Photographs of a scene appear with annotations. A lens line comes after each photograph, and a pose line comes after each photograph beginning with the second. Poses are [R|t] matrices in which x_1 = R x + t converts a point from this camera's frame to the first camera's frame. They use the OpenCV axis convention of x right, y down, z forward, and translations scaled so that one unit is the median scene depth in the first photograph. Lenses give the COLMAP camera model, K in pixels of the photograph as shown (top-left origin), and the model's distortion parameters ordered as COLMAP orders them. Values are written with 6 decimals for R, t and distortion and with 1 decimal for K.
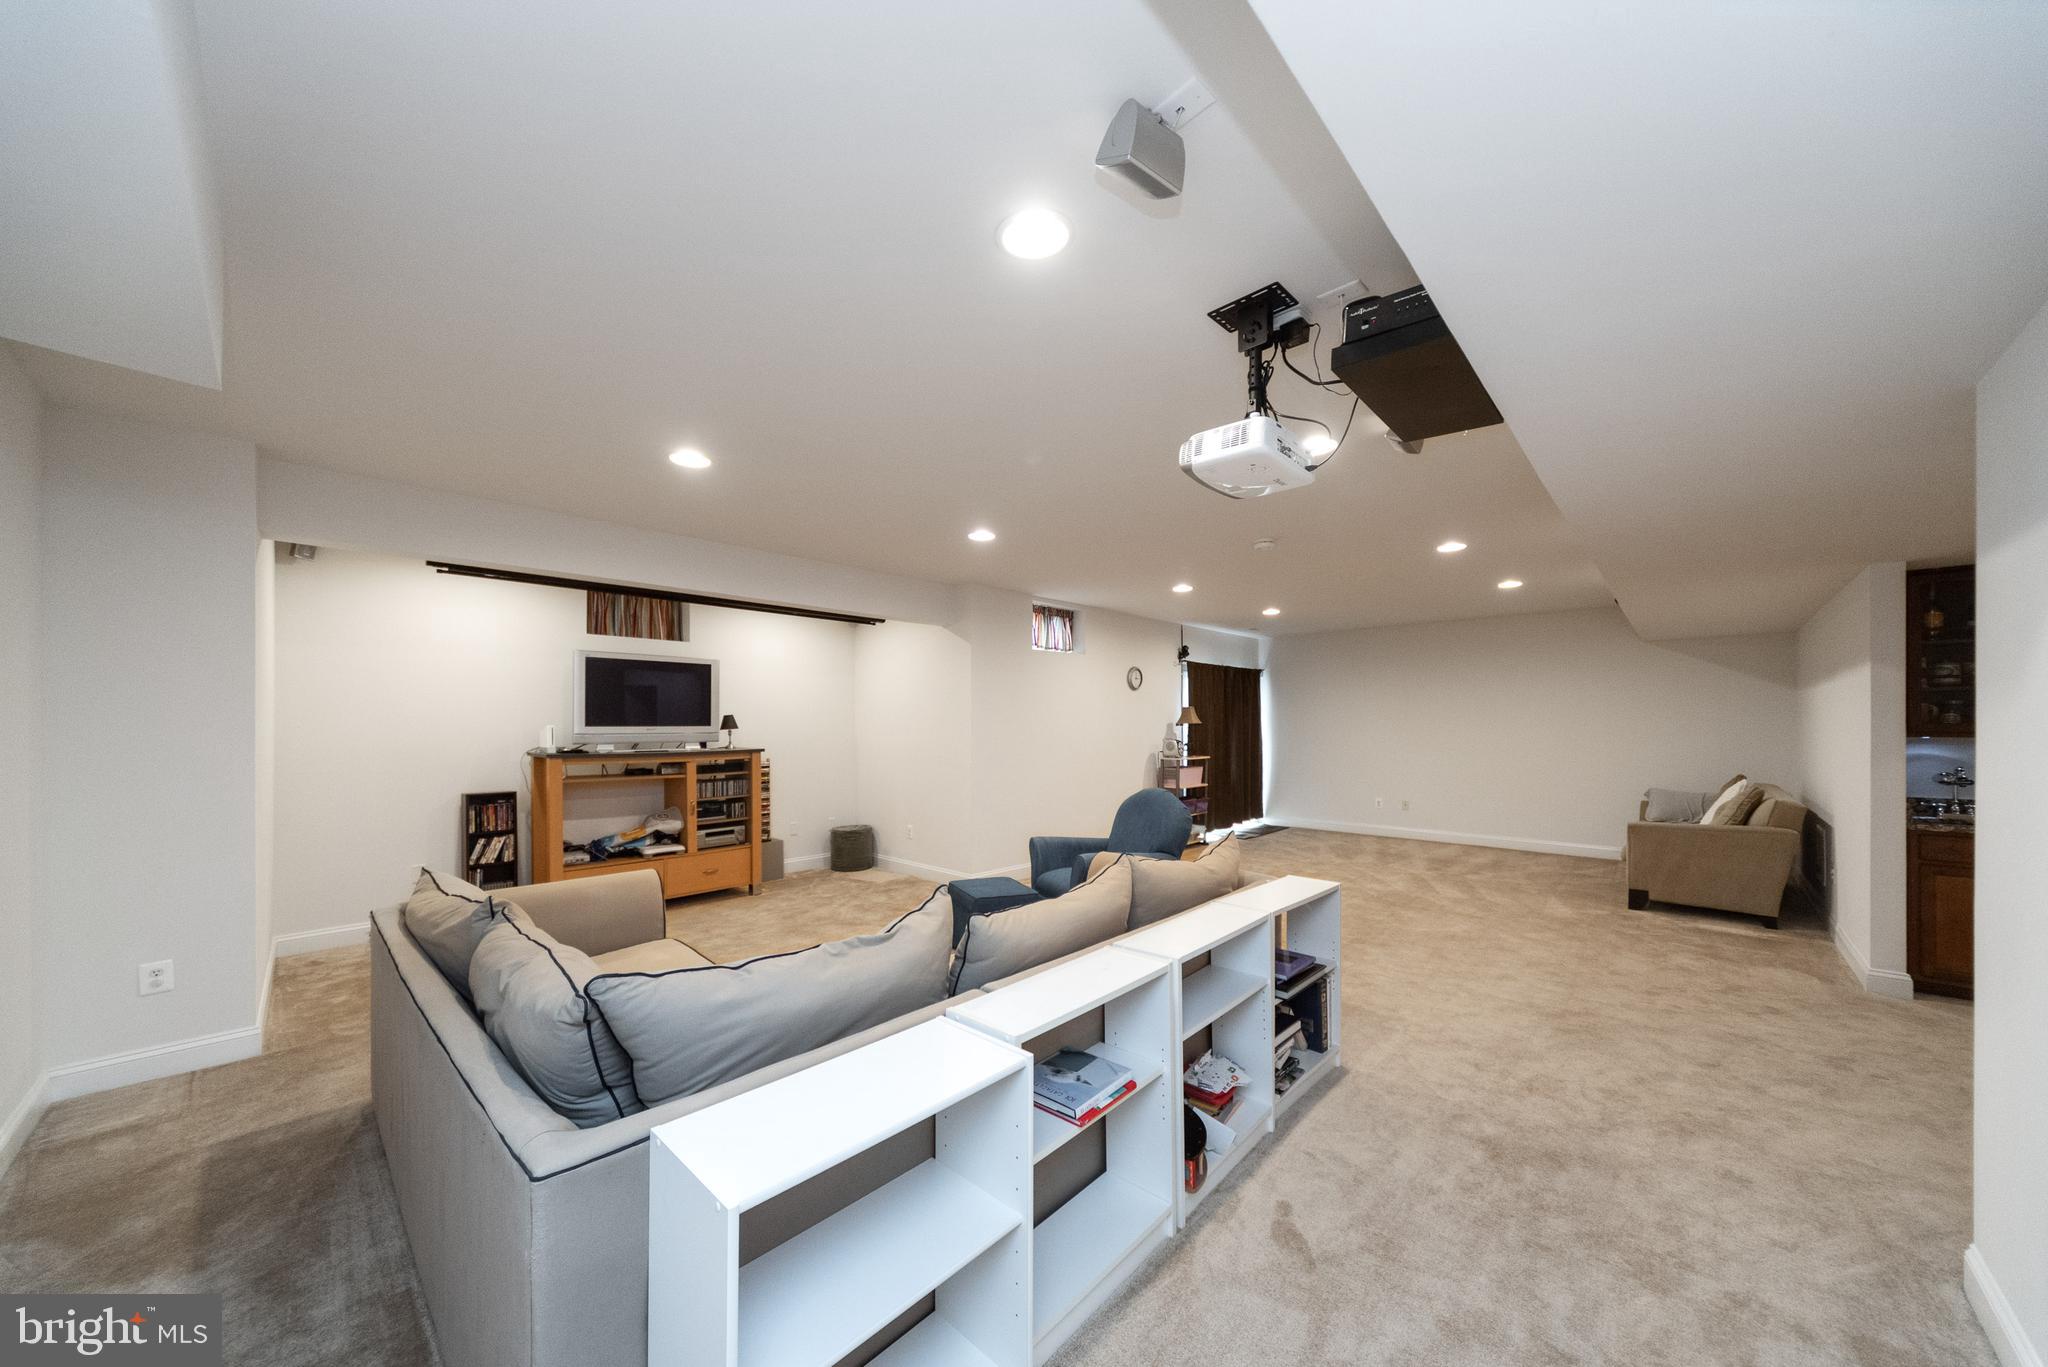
lens RADIAL K [[713.3, 0, 1015.3], [0, 713.3, 698.5], [0, 0, 1]] dist [0.000731, 0.000017]
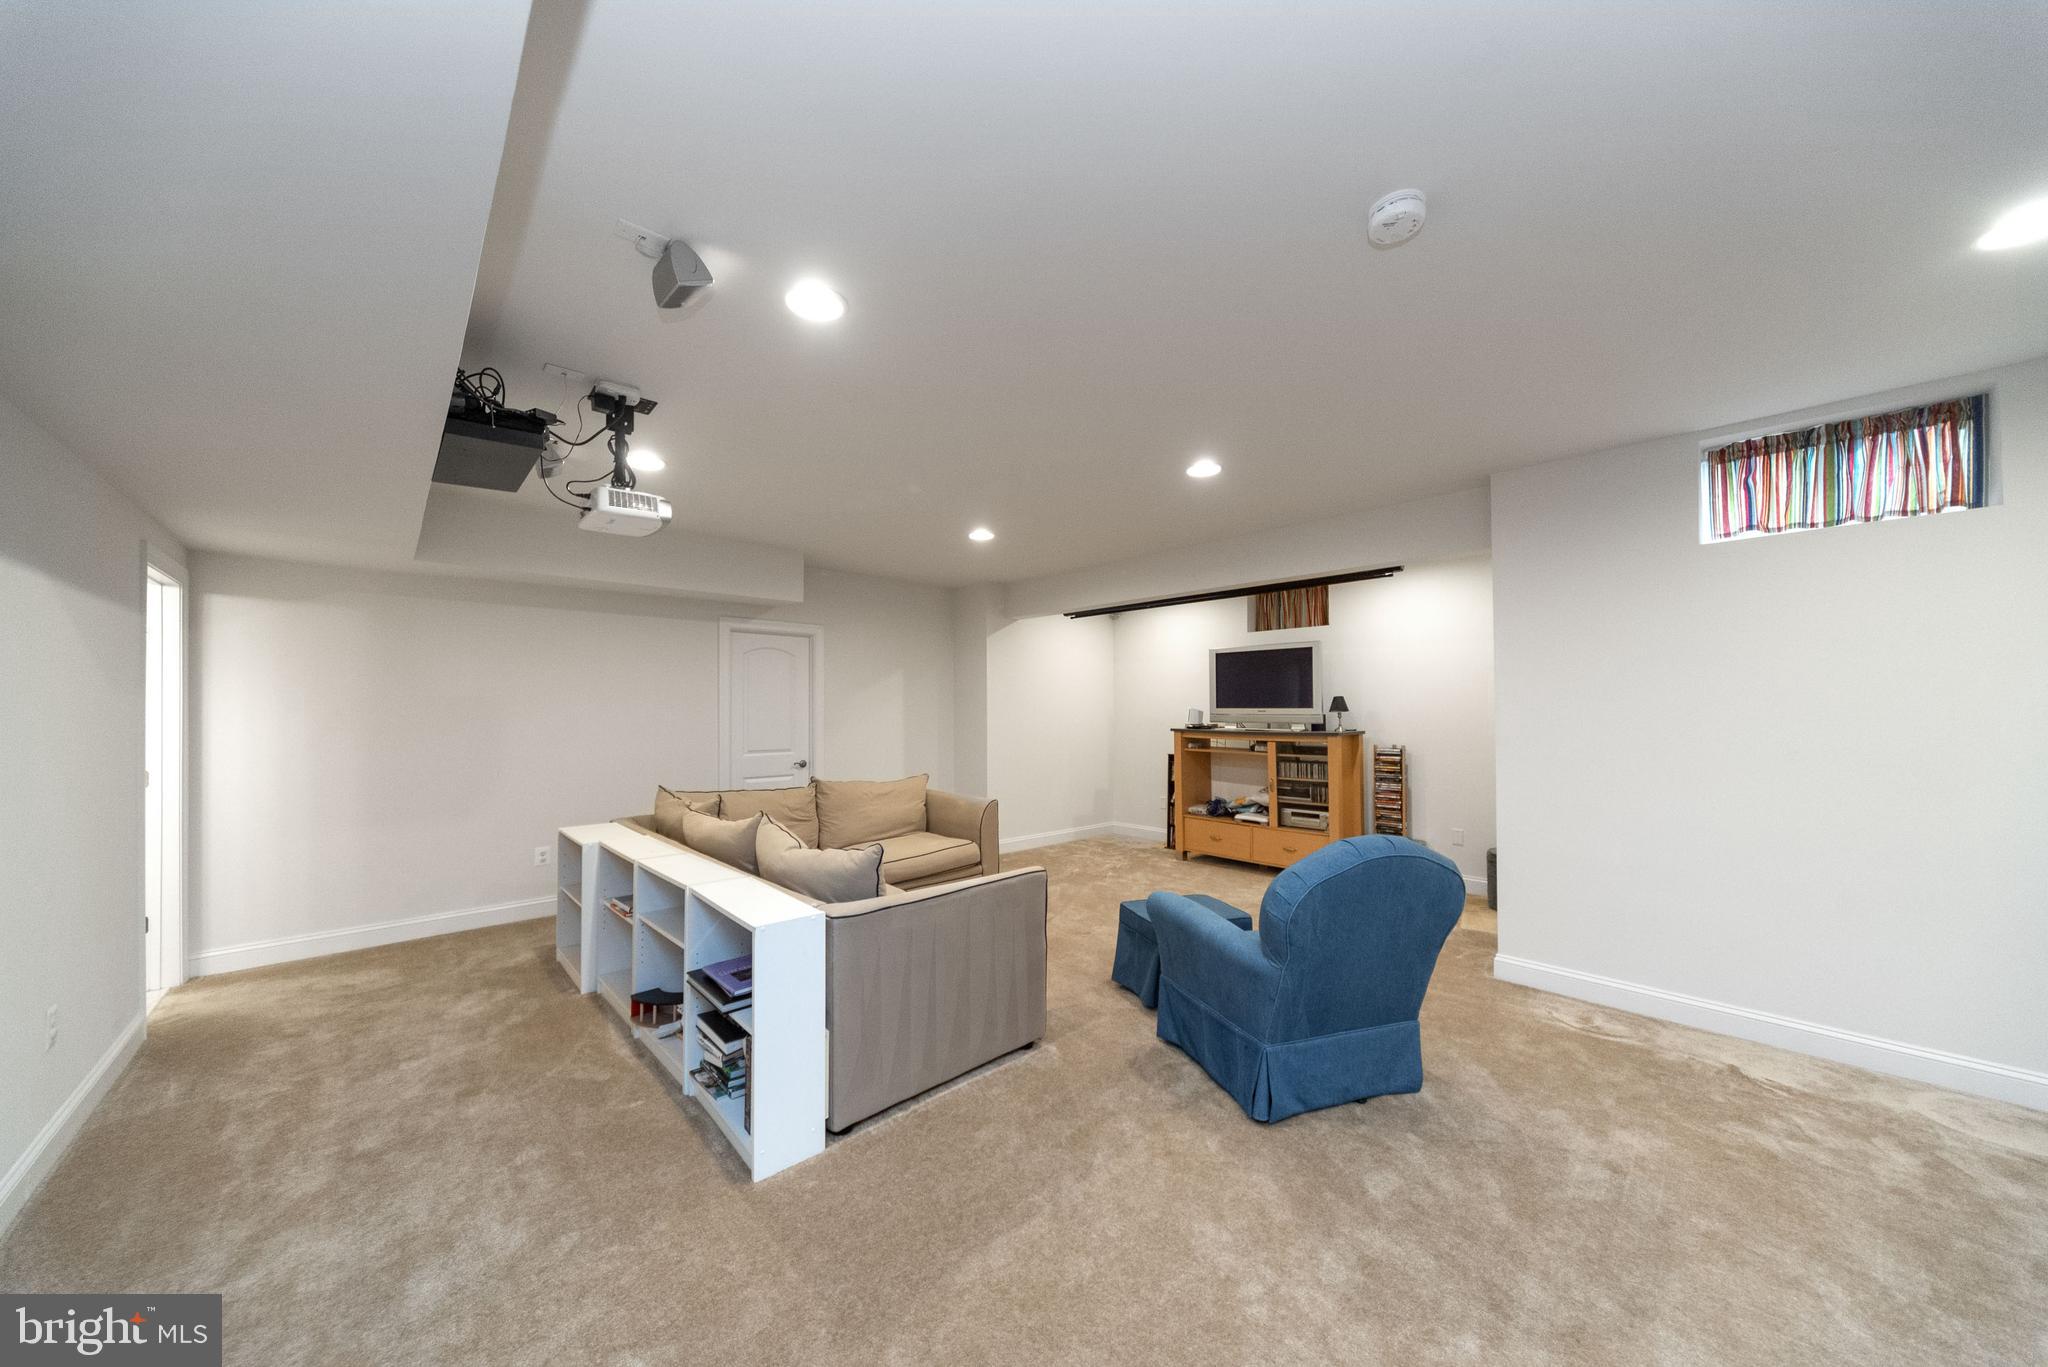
lens RADIAL K [[713.3, 0, 1015.3], [0, 713.3, 698.5], [0, 0, 1]] dist [0.000731, 0.000017]
pose [[-0.103004, -0.009710, -0.994634, 0.626541], [0.038437, 0.999167, -0.013735, 0.023242], [0.993938, -0.039645, -0.102544, 0.702651]]
